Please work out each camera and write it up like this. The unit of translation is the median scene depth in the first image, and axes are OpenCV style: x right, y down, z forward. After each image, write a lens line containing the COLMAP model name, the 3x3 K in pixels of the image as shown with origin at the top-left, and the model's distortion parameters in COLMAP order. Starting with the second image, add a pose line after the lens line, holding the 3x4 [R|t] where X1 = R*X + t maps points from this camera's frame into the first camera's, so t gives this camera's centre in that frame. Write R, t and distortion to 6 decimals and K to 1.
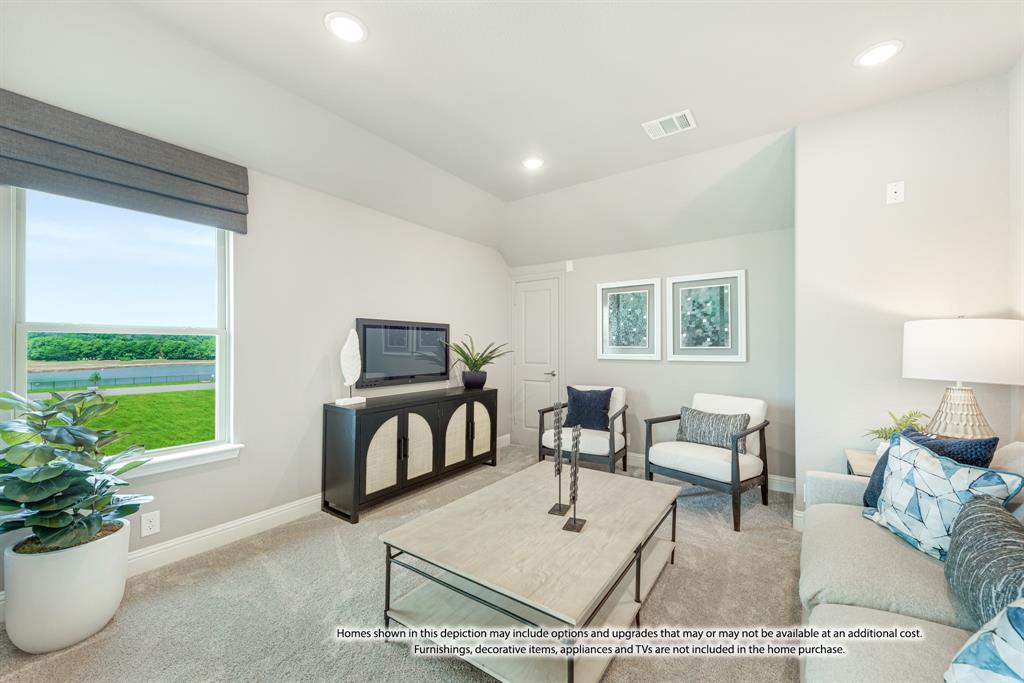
lens RADIAL K [[403.1, 0, 507.8], [0, 403.1, 342.3], [0, 0, 1]] dist [0.002817, 0.000052]
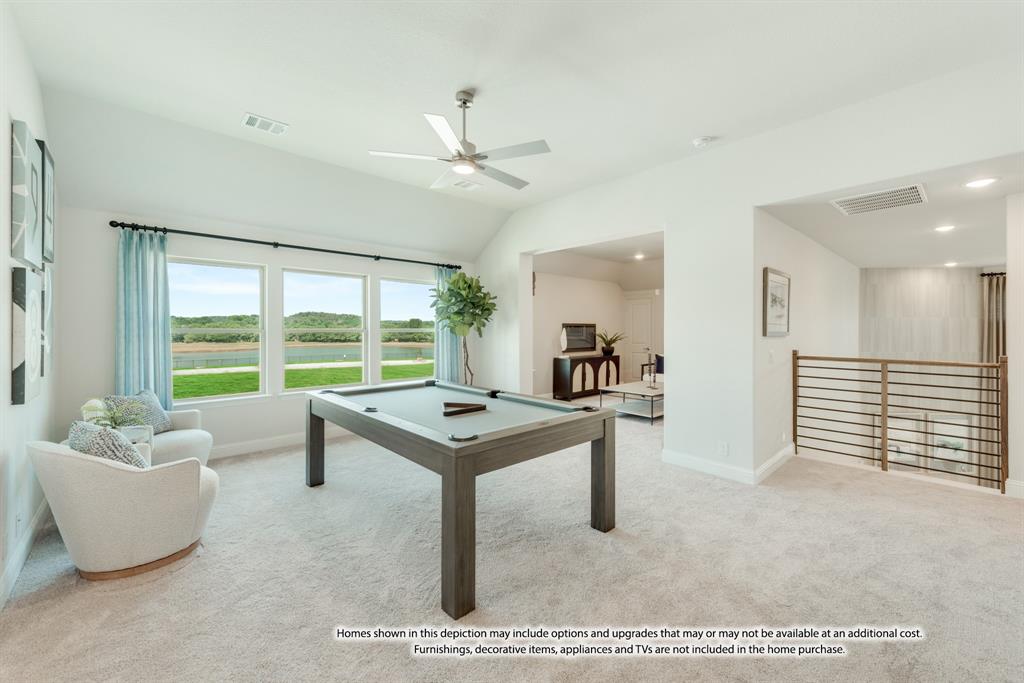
lens RADIAL K [[403.1, 0, 512.6], [0, 403.1, 338.3], [0, 0, 1]] dist [0.002817, 0.000052]
pose [[0.982452, 0.004266, -0.186467, -0.182362], [0.000983, 0.999606, 0.028044, -0.030101], [0.186514, -0.027735, 0.982061, -1.145789]]
